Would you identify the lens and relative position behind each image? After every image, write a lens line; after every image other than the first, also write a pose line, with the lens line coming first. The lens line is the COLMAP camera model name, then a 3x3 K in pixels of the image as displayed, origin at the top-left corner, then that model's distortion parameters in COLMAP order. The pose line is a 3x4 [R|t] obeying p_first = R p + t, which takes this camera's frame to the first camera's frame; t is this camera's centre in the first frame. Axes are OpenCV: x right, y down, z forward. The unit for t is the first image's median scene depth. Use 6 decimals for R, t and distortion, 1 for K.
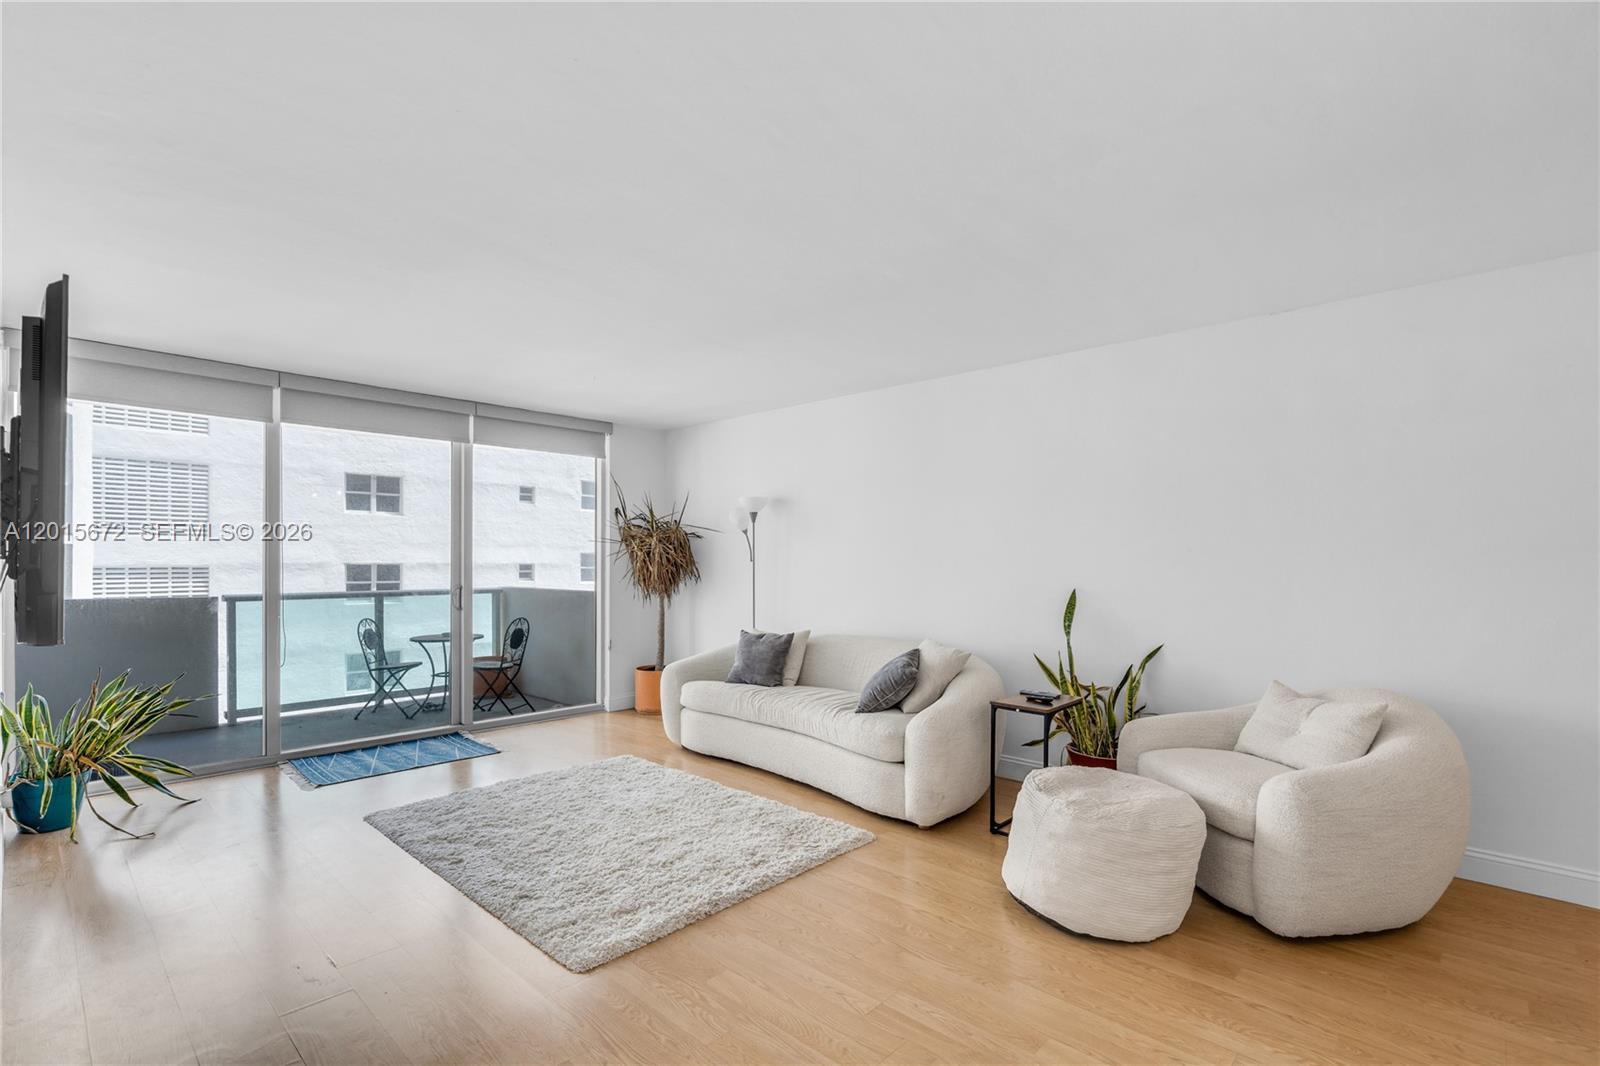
lens RADIAL K [[727.8, 0, 813.0], [0, 727.8, 574.0], [0, 0, 1]] dist [-0.001910, 0.001808]
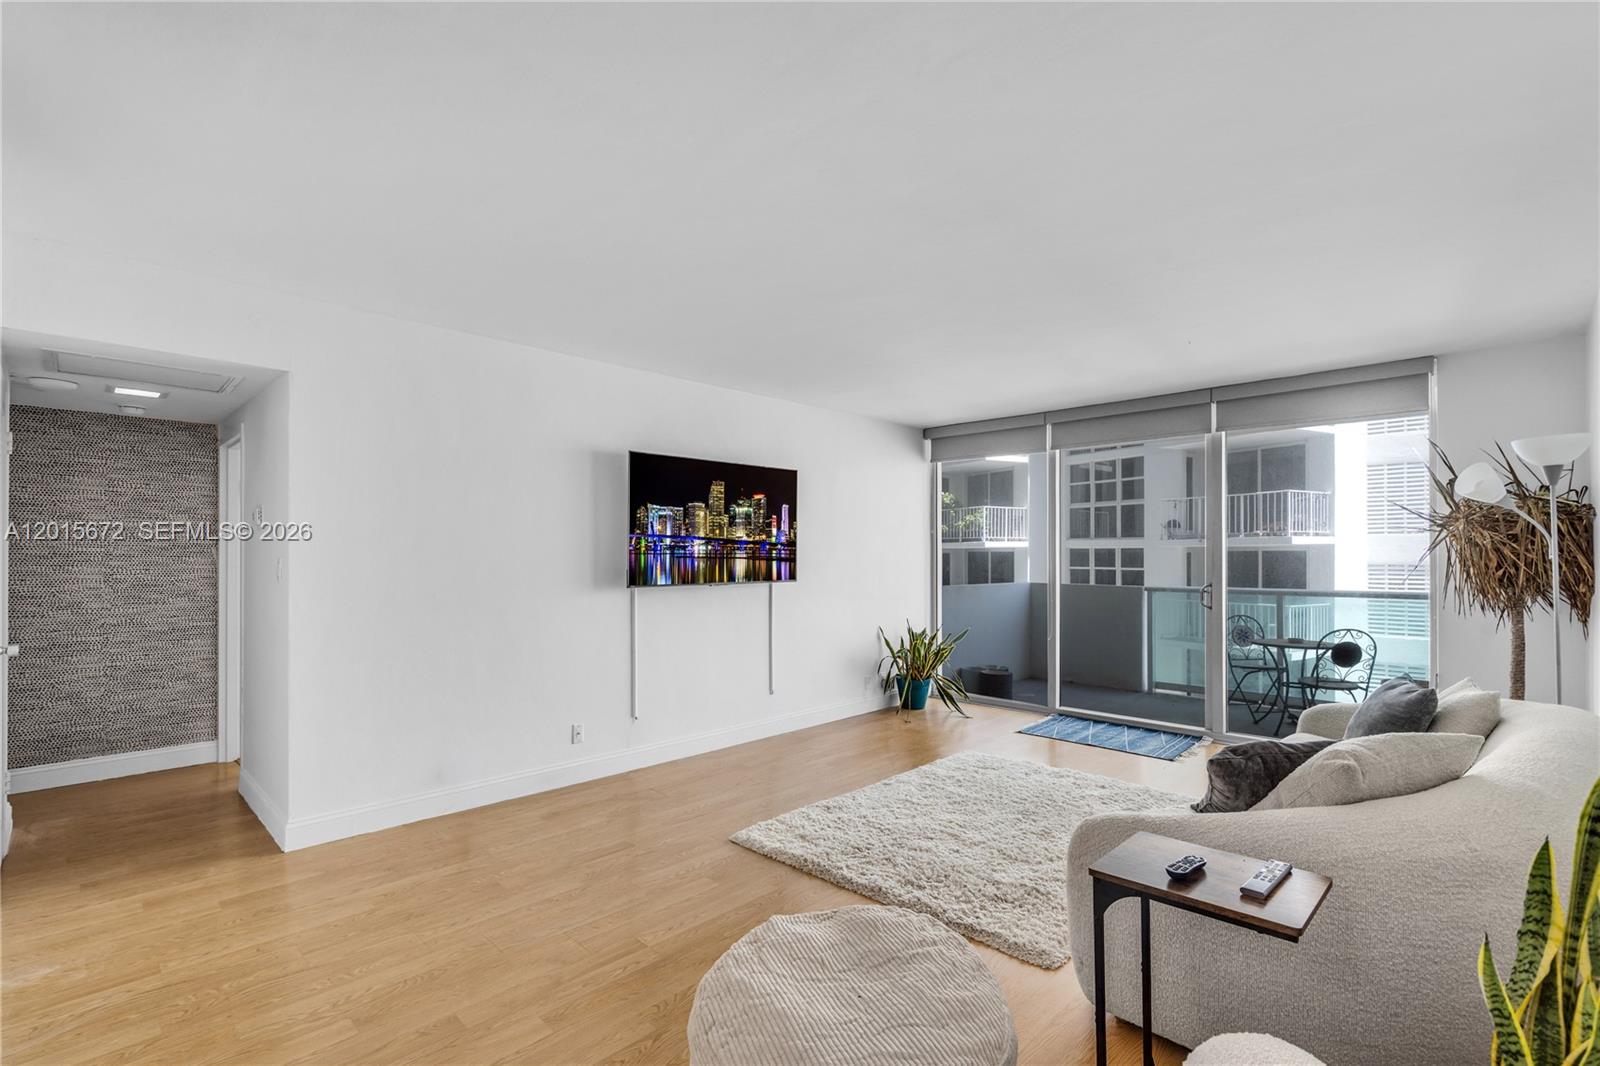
lens RADIAL K [[727.8, 0, 800.3], [0, 727.8, 554.8], [0, 0, 1]] dist [-0.001910, 0.001808]
pose [[-0.017338, -0.003993, -0.999842, 0.207817], [-0.019366, 0.999806, -0.003657, -0.003475], [0.999662, 0.019299, -0.017412, 0.211081]]
